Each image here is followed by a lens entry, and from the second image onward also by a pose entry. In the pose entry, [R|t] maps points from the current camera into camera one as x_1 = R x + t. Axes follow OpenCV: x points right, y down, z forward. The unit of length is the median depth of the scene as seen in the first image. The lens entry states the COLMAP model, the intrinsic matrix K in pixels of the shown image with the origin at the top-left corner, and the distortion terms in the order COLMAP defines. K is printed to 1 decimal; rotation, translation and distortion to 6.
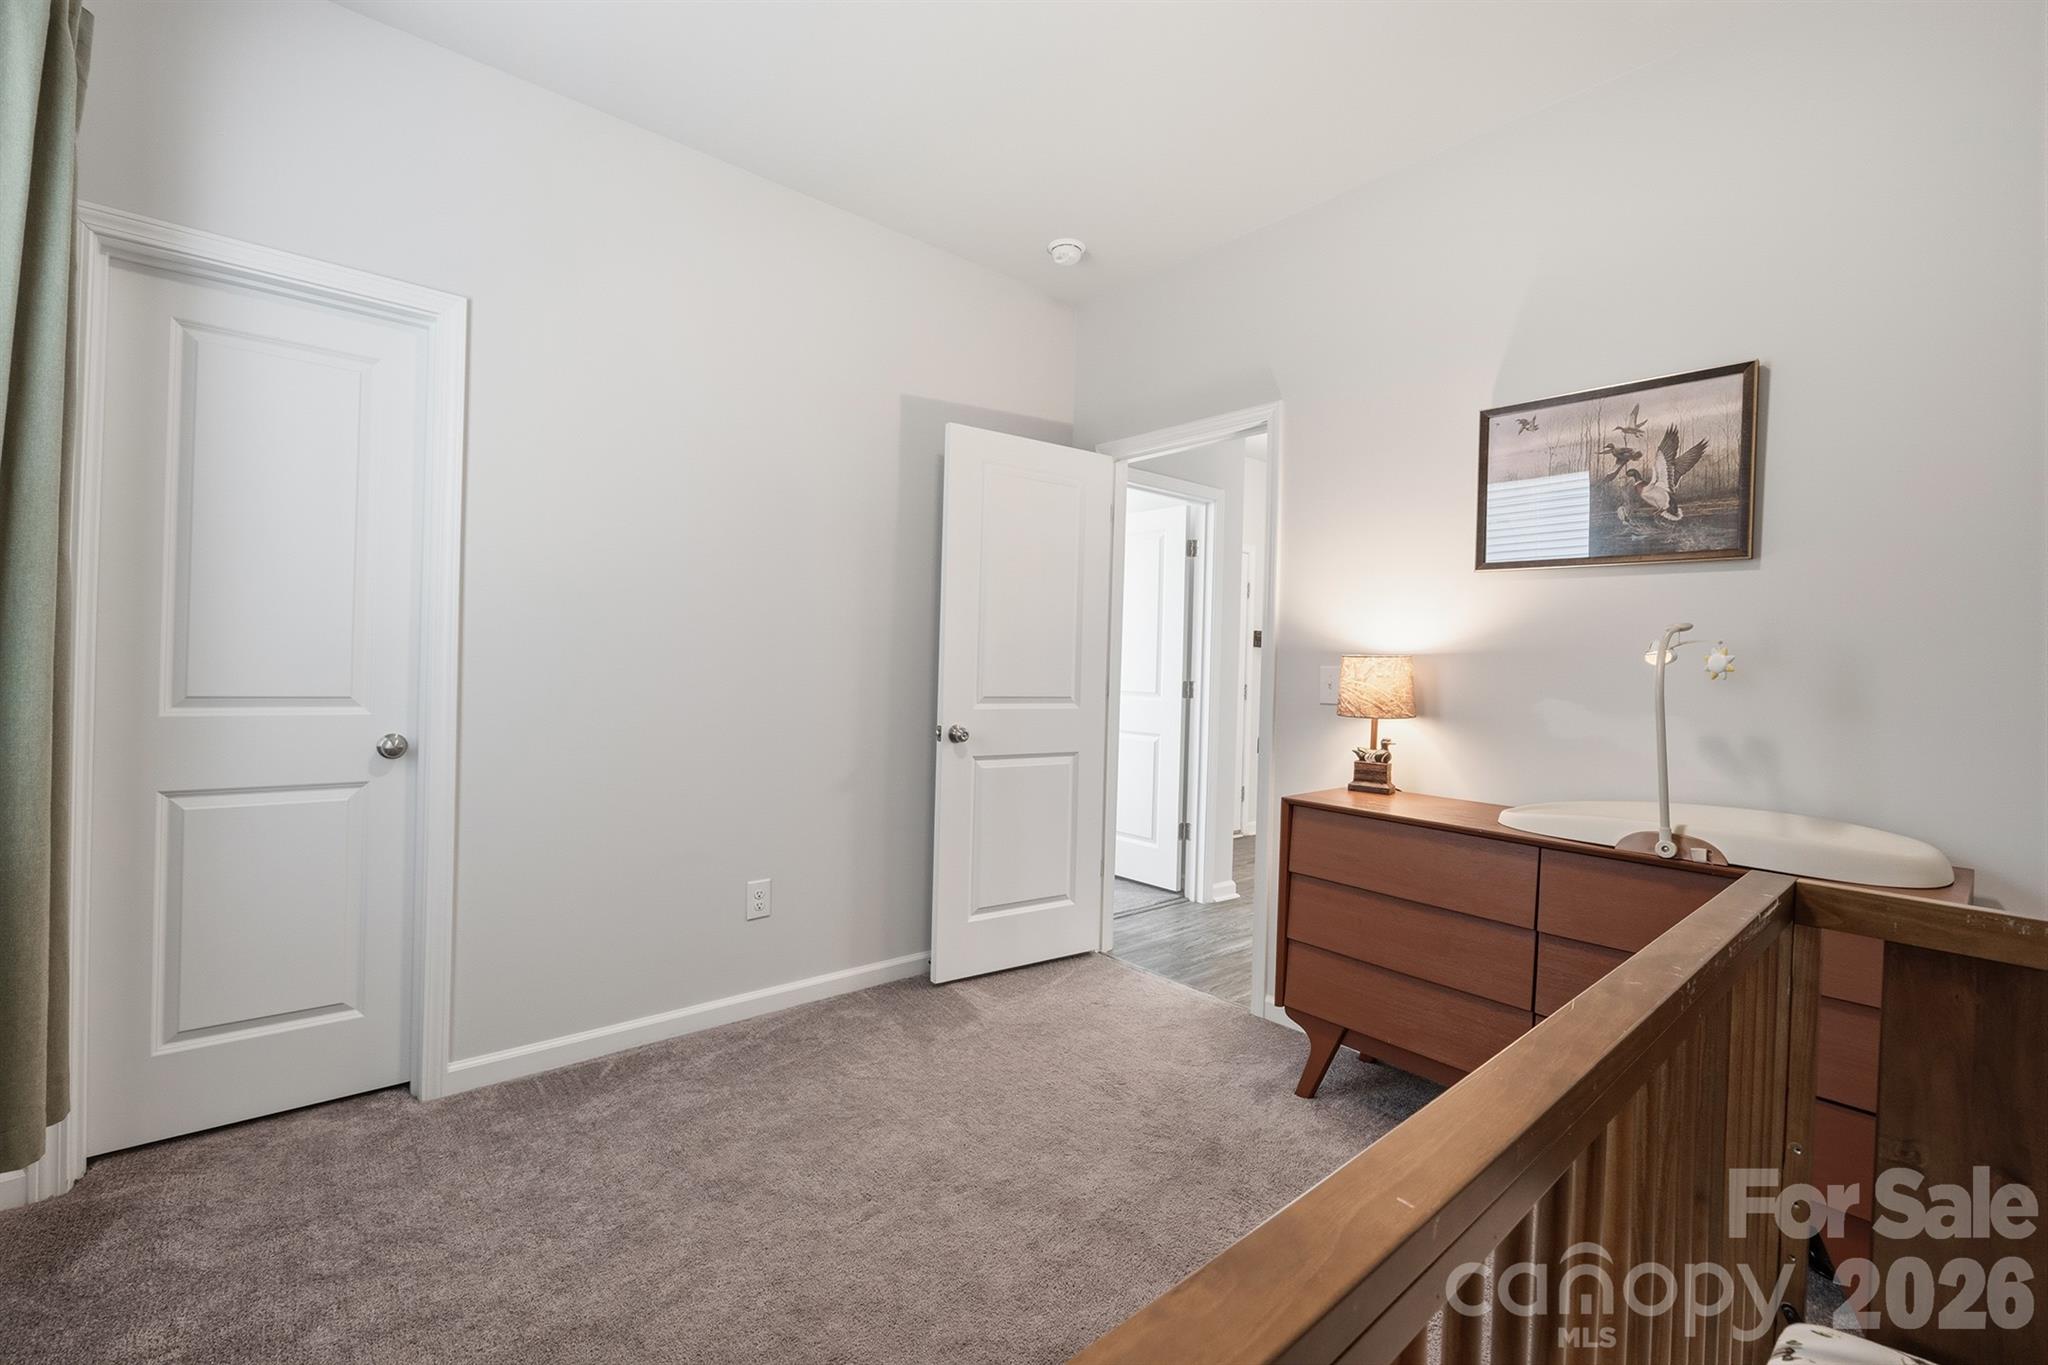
lens RADIAL K [[850.0, 0, 1028.6], [0, 850.0, 670.0], [0, 0, 1]] dist [-0.000710, -0.000209]
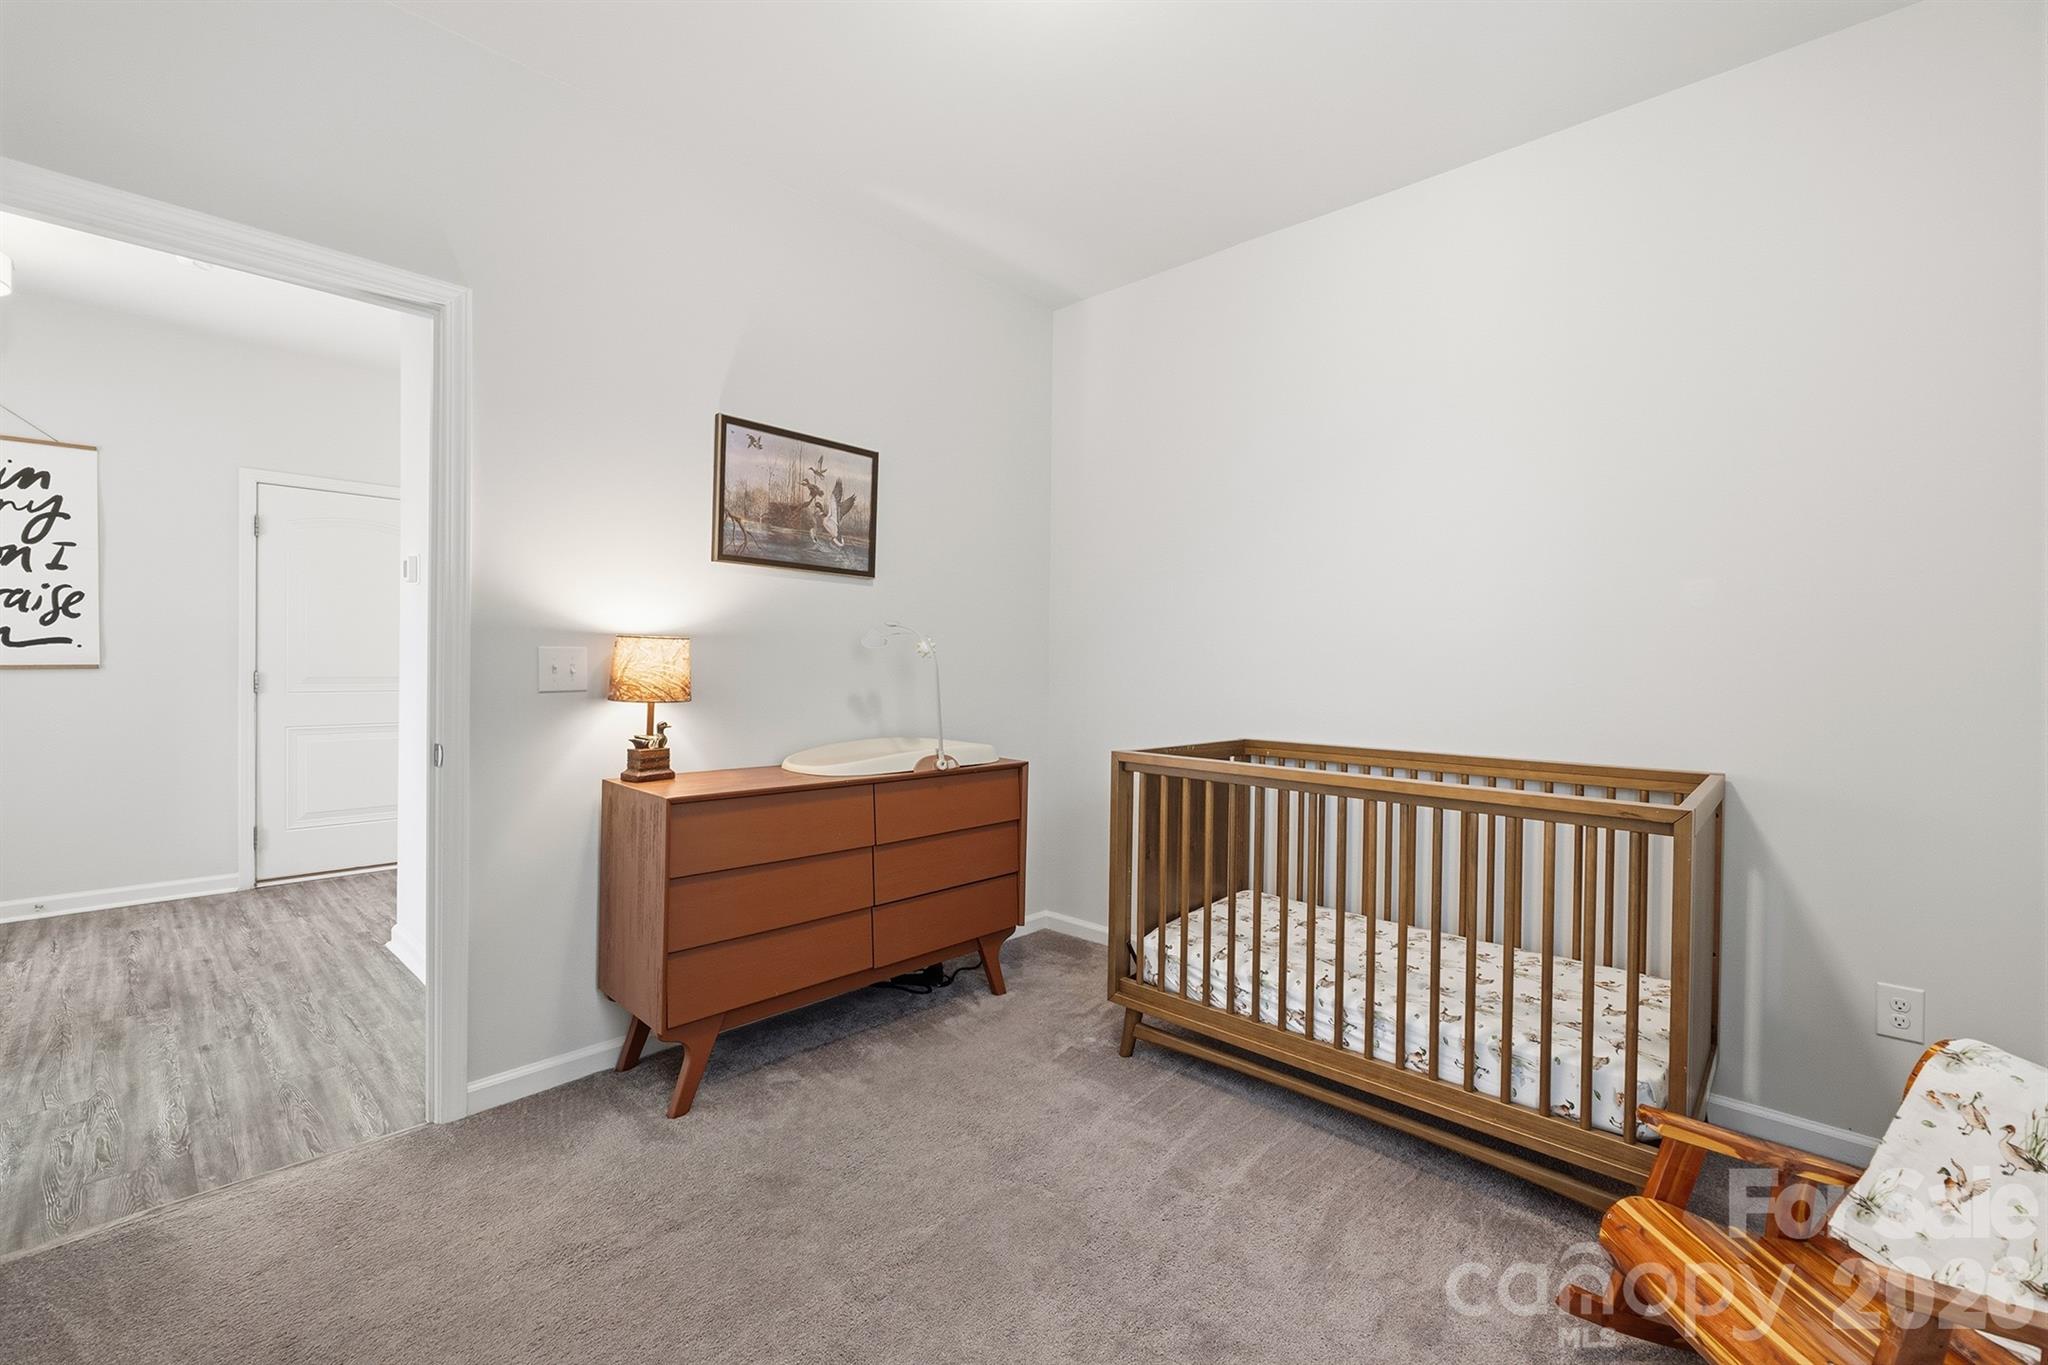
lens RADIAL K [[850.0, 0, 1028.6], [0, 850.0, 670.0], [0, 0, 1]] dist [-0.000710, -0.000209]
pose [[-0.088478, -0.037272, 0.995381, -0.679443], [-0.011104, 0.999274, 0.036431, -0.021980], [-0.996016, -0.007830, -0.088828, 0.783224]]
